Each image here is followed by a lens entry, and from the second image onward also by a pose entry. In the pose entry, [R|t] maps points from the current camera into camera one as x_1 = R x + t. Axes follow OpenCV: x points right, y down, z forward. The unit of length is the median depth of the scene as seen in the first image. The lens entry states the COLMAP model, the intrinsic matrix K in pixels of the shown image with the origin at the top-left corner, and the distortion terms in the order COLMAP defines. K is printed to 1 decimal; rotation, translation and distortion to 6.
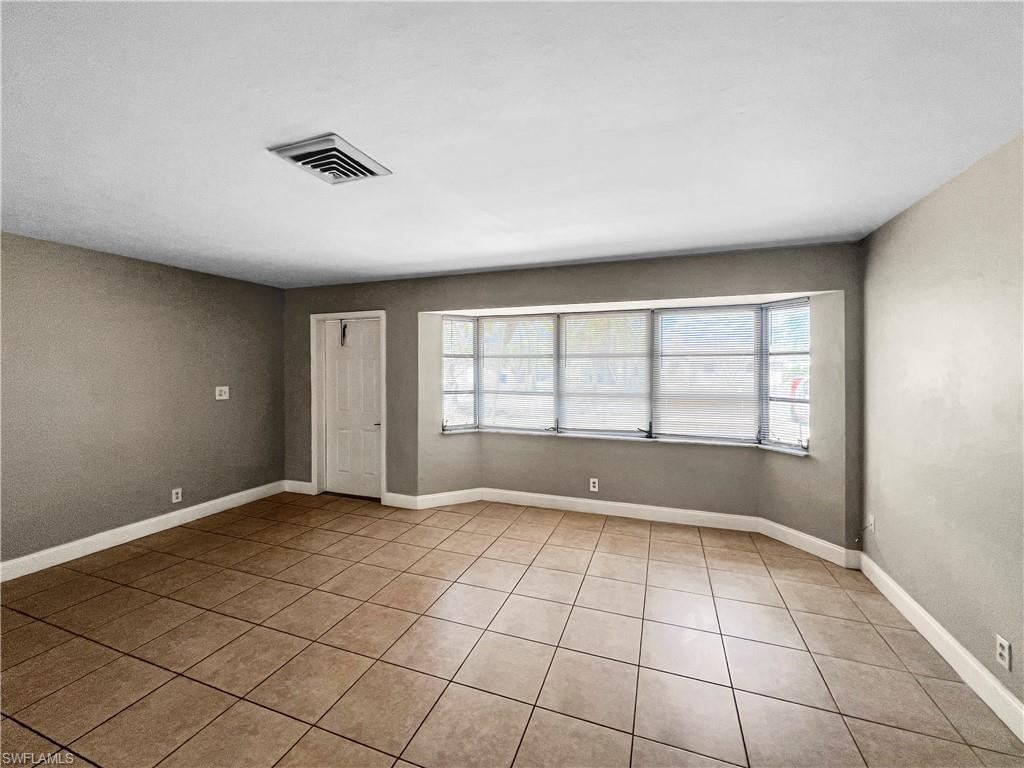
lens RADIAL K [[420.2, 0, 503.7], [0, 420.2, 371.4], [0, 0, 1]] dist [0.000846, 0.000012]
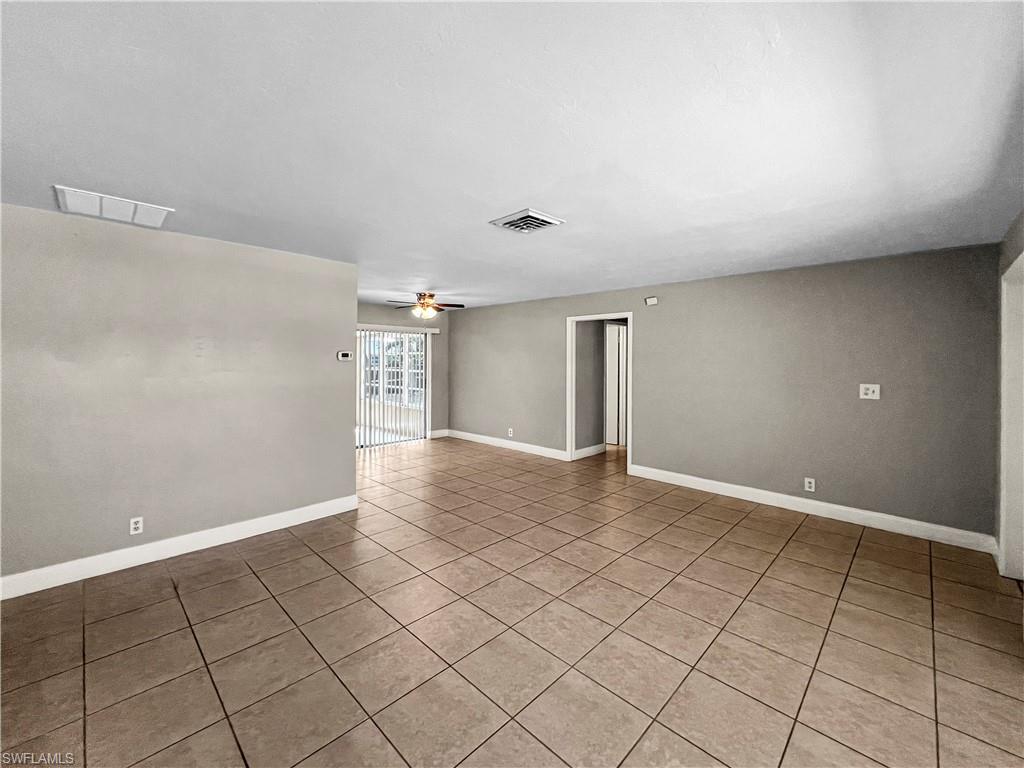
lens RADIAL K [[414.7, 0, 514.6], [0, 414.7, 365.8], [0, 0, 1]] dist [0.001049, -0.000130]
pose [[-0.405104, 0.007153, -0.914243, 0.562719], [-0.009743, 0.999879, 0.012140, -0.008116], [0.914219, 0.013826, -0.404985, 0.892083]]
